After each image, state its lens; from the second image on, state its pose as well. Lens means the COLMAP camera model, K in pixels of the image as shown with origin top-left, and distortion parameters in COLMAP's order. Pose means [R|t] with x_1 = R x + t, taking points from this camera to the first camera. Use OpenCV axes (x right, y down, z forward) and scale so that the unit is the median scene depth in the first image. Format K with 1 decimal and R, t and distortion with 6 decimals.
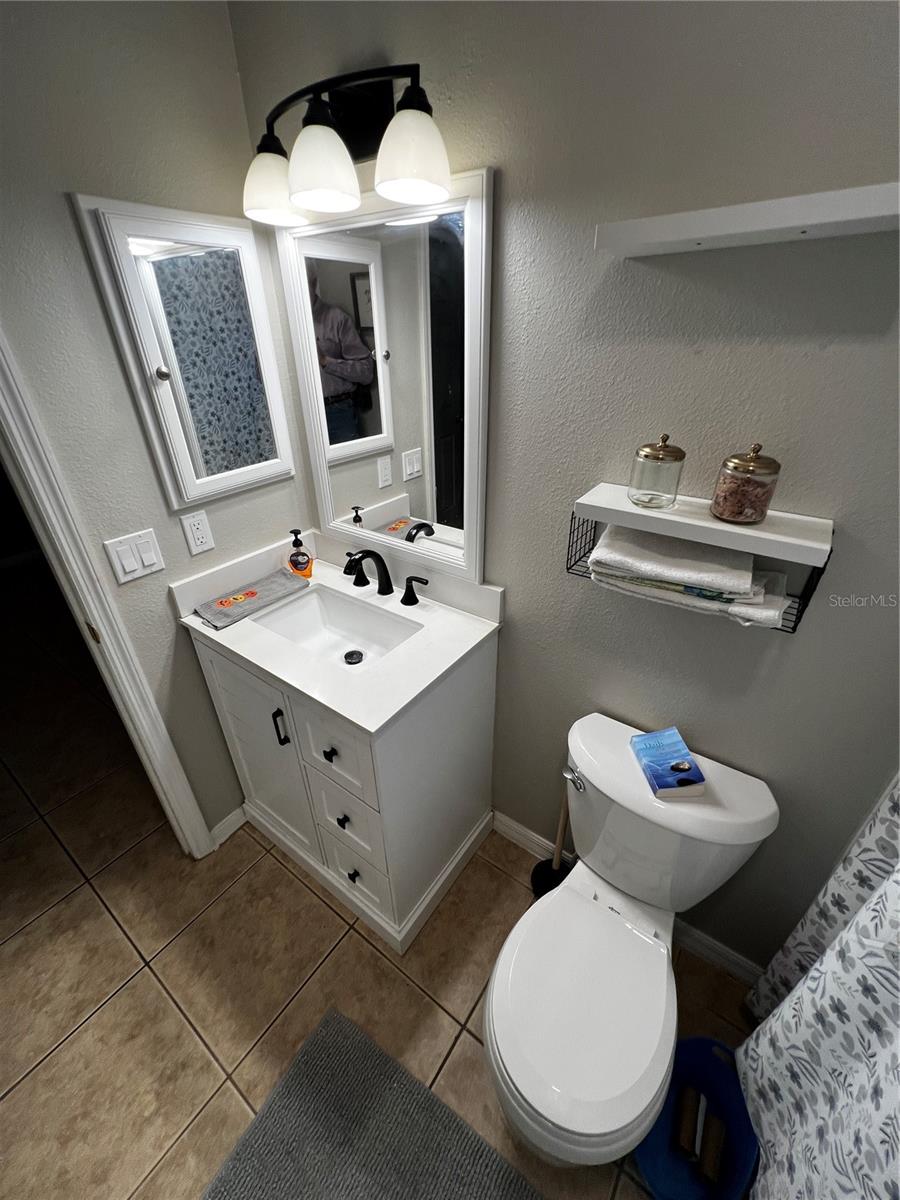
lens RADIAL K [[485.4, 0, 448.3], [0, 485.4, 596.1], [0, 0, 1]] dist [-0.001117, -0.000148]
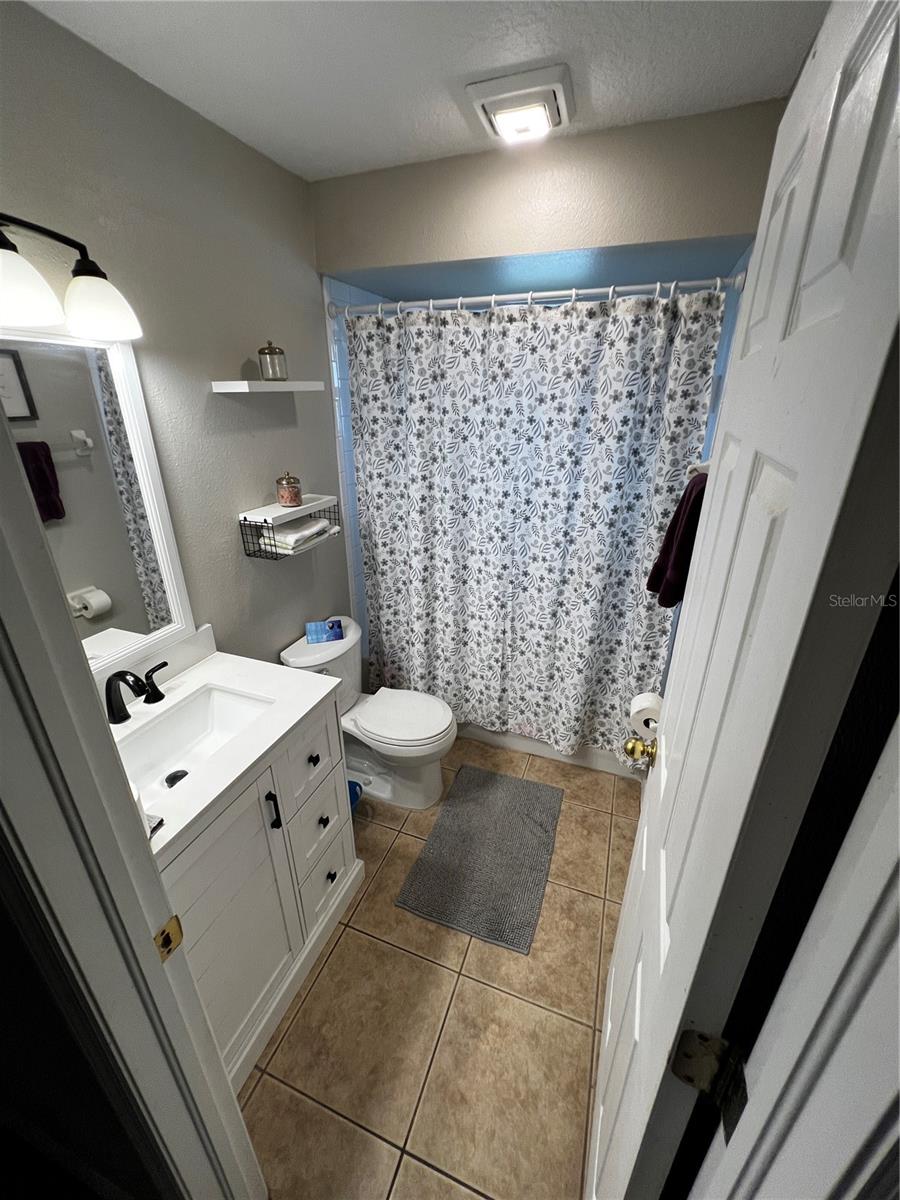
lens RADIAL K [[481.7, 0, 448.3], [0, 481.7, 602.8], [0, 0, 1]] dist [-0.000102, -0.000074]
pose [[-0.263486, -0.362506, 0.893960, -1.644548], [0.484307, 0.751743, 0.447581, -0.448098], [-0.834279, 0.550882, -0.022510, 0.682479]]
